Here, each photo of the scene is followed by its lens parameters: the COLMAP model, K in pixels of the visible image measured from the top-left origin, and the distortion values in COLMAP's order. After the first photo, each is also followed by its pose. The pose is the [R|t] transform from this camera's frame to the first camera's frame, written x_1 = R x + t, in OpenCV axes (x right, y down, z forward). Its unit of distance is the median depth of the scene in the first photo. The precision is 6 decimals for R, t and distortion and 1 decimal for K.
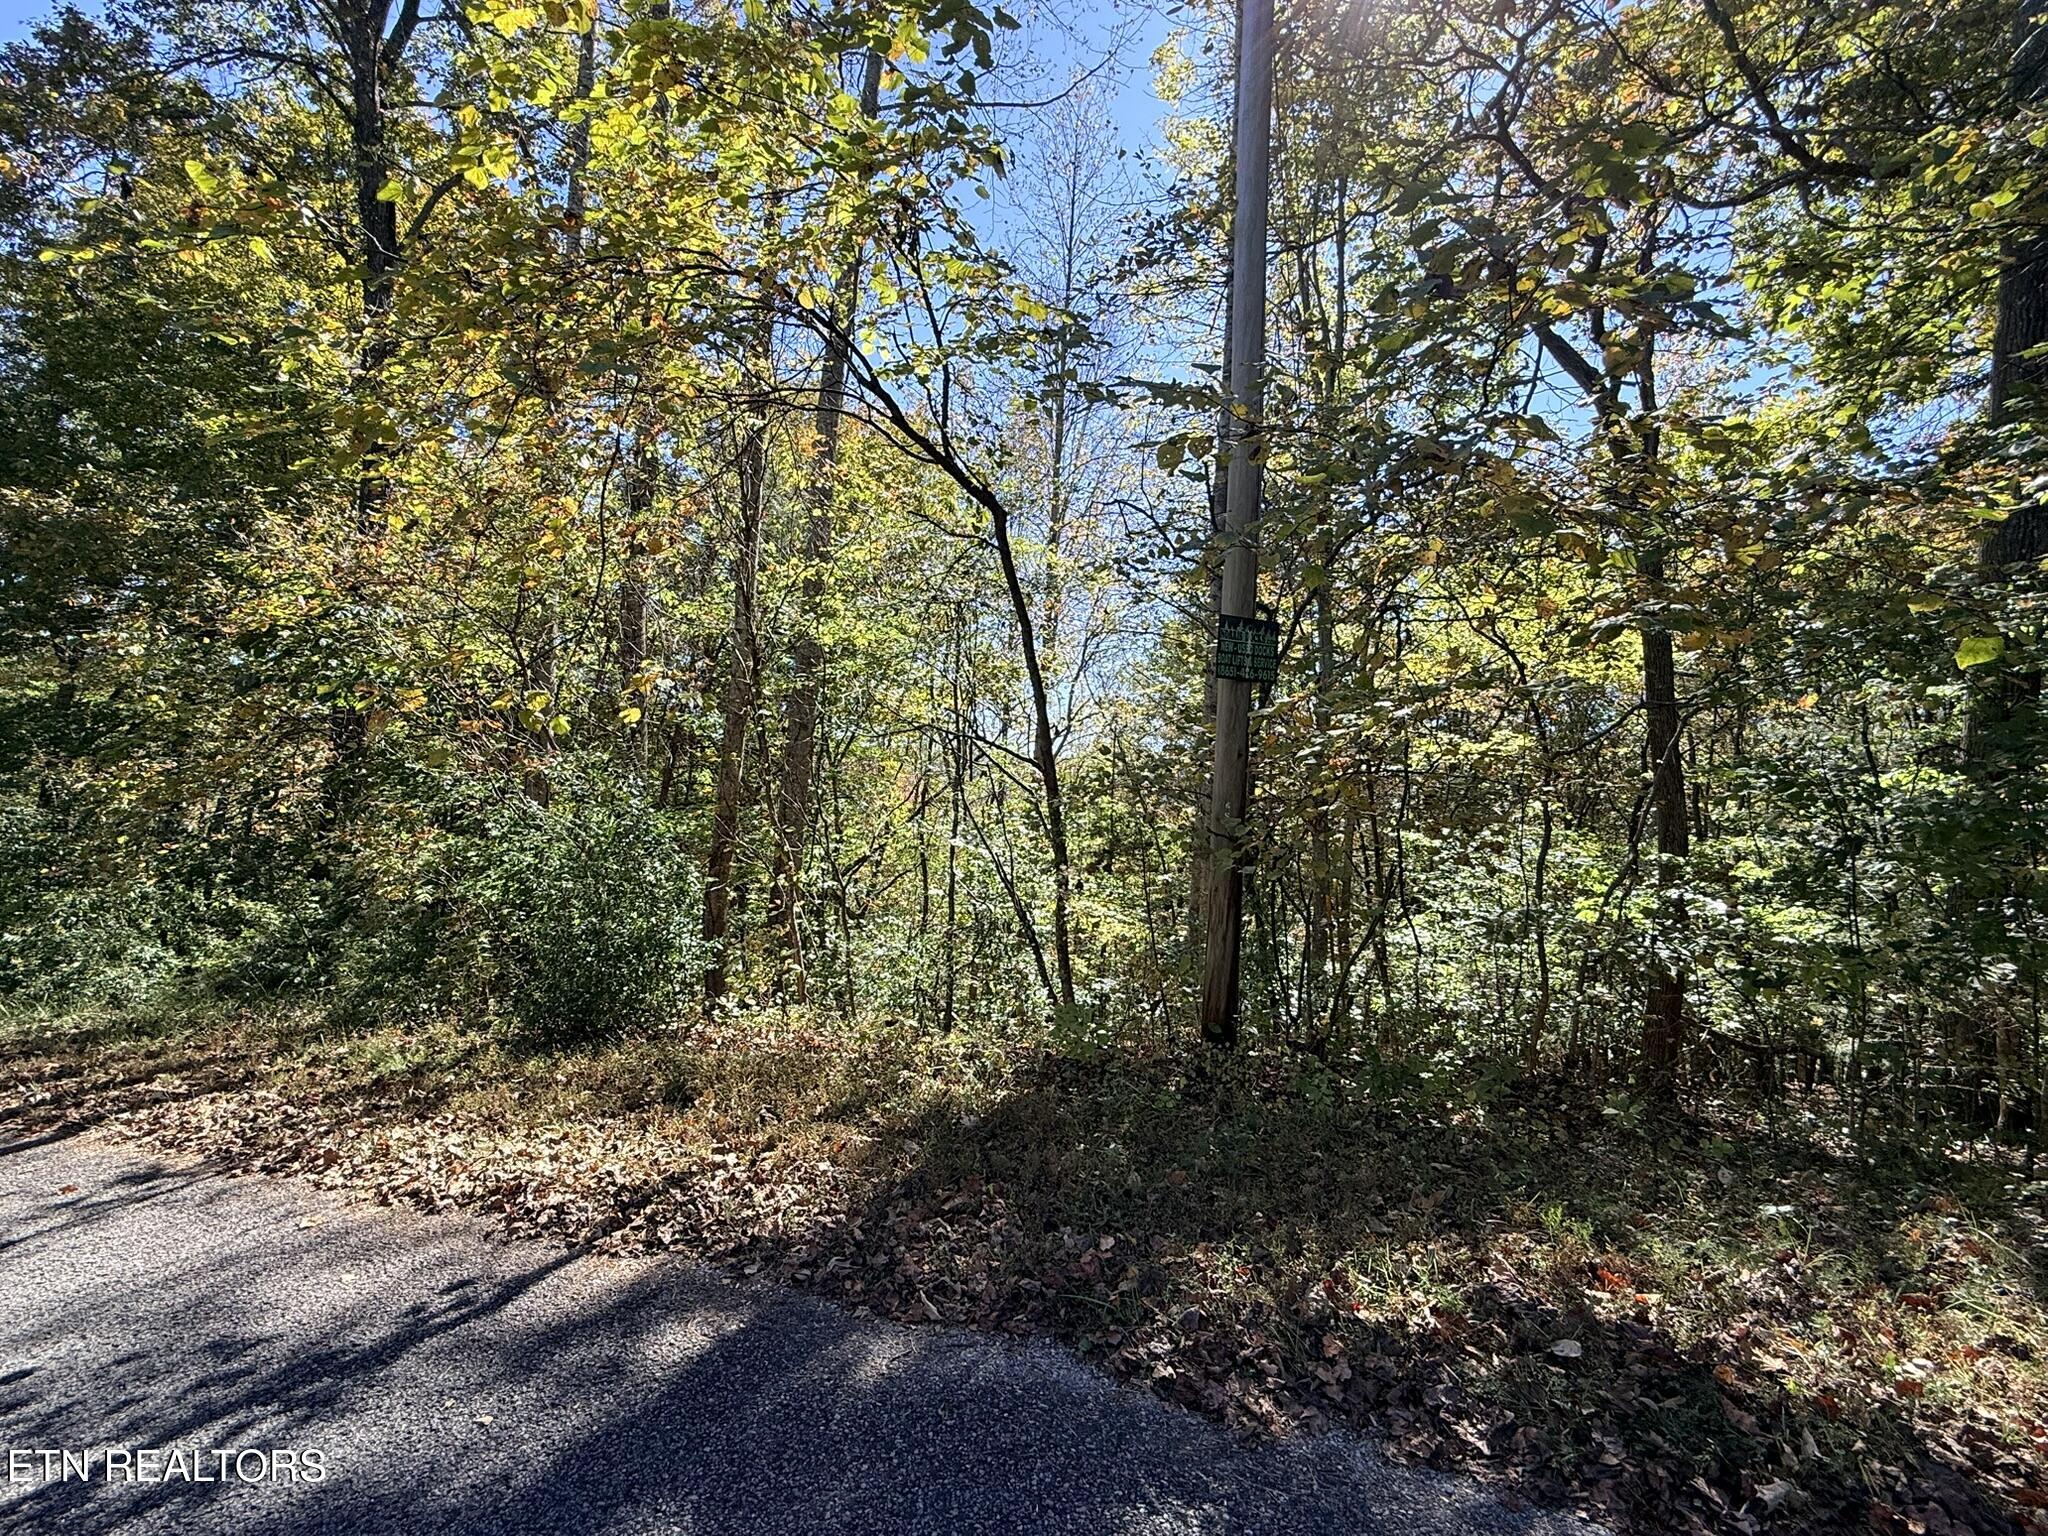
lens RADIAL K [[895.4, 0, 1024.1], [0, 895.4, 765.2], [0, 0, 1]] dist [0.004324, 0.000287]
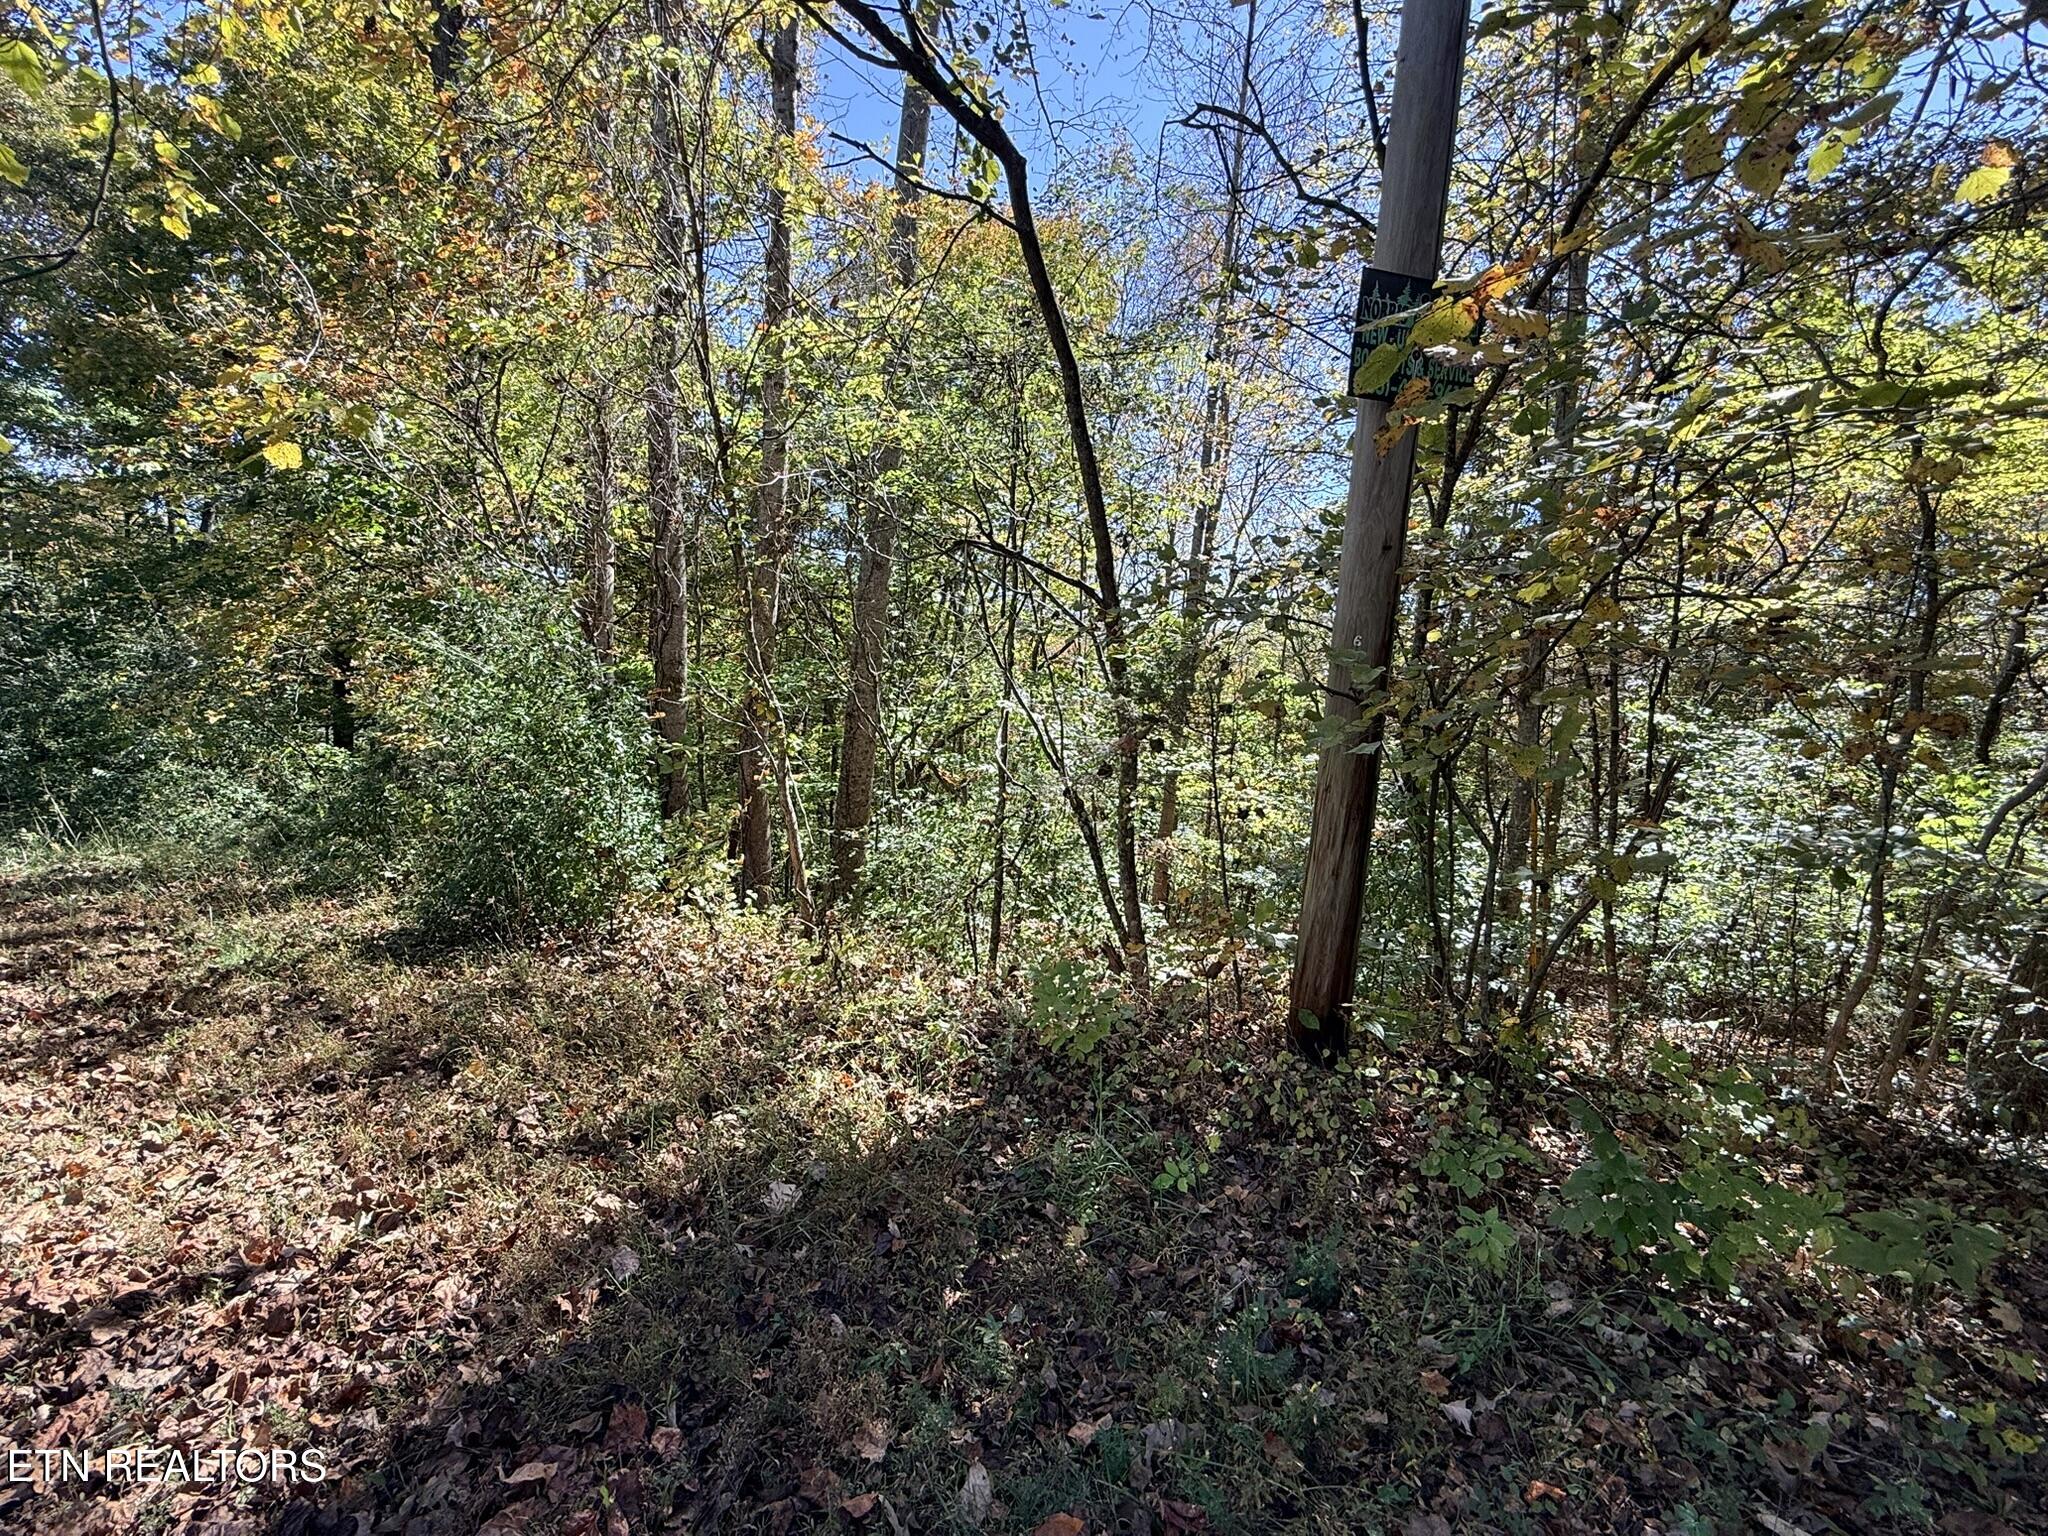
lens RADIAL K [[895.4, 0, 1020.5], [0, 895.4, 766.5], [0, 0, 1]] dist [0.004324, 0.000287]
pose [[0.979669, 0.043936, -0.195750, 0.113708], [-0.014414, 0.988617, 0.149760, 0.034132], [0.200102, -0.143894, 0.969151, 0.347028]]
